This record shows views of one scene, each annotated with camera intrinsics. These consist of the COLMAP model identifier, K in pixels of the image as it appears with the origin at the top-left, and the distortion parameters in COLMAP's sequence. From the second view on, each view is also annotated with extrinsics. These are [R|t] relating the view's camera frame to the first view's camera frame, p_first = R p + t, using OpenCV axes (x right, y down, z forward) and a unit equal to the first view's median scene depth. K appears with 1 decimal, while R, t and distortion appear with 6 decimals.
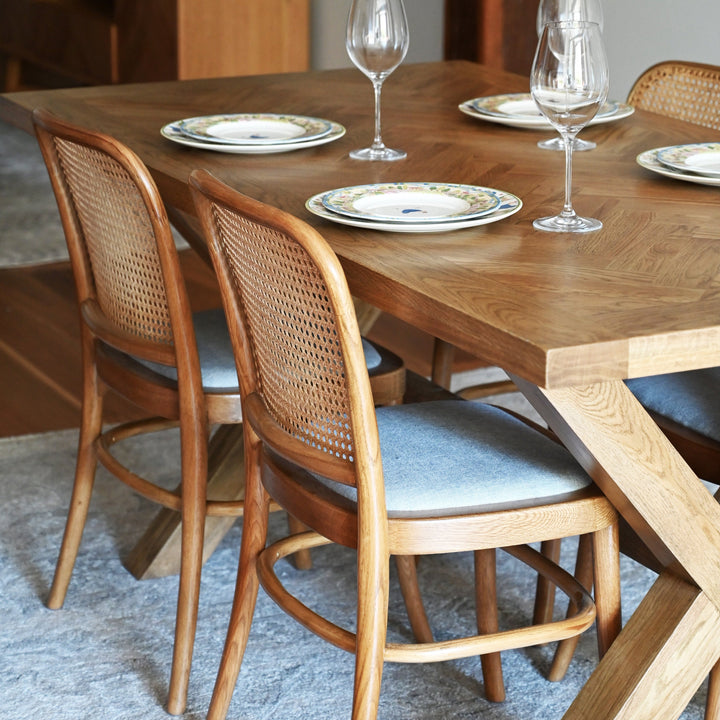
lens RADIAL K [[2085.6, 0, 393.4], [0, 2085.6, 285.5], [0, 0, 1]] dist [0.001416, 0.097797]
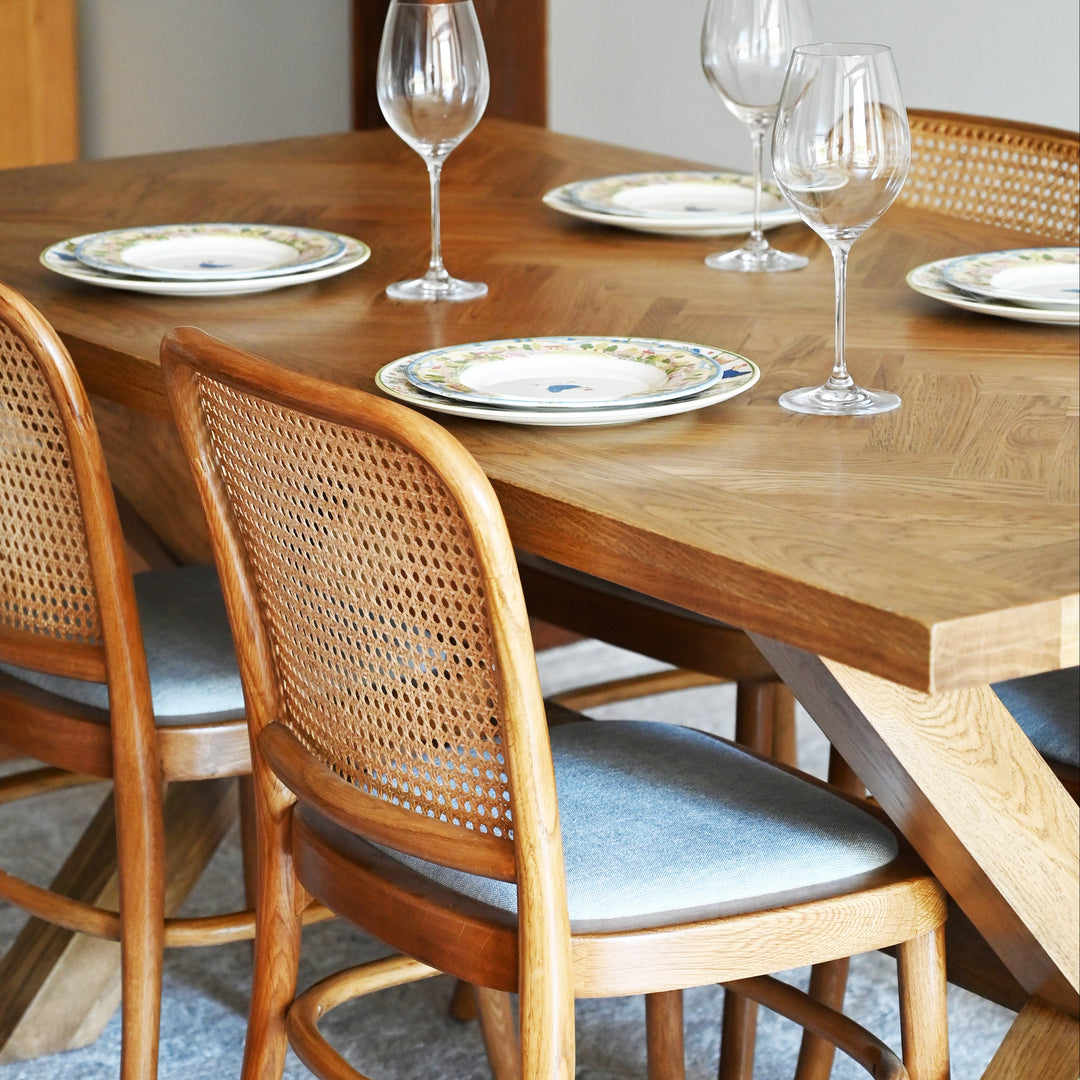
lens RADIAL K [[3660.4, 0, 471.8], [0, 3660.4, 562.7], [0, 0, 1]] dist [0.055035, -0.695252]
pose [[0.994472, -0.040964, 0.096678, -0.114351], [0.039665, 0.999096, 0.015316, -0.004696], [-0.097218, -0.011397, 0.995198, 0.017818]]
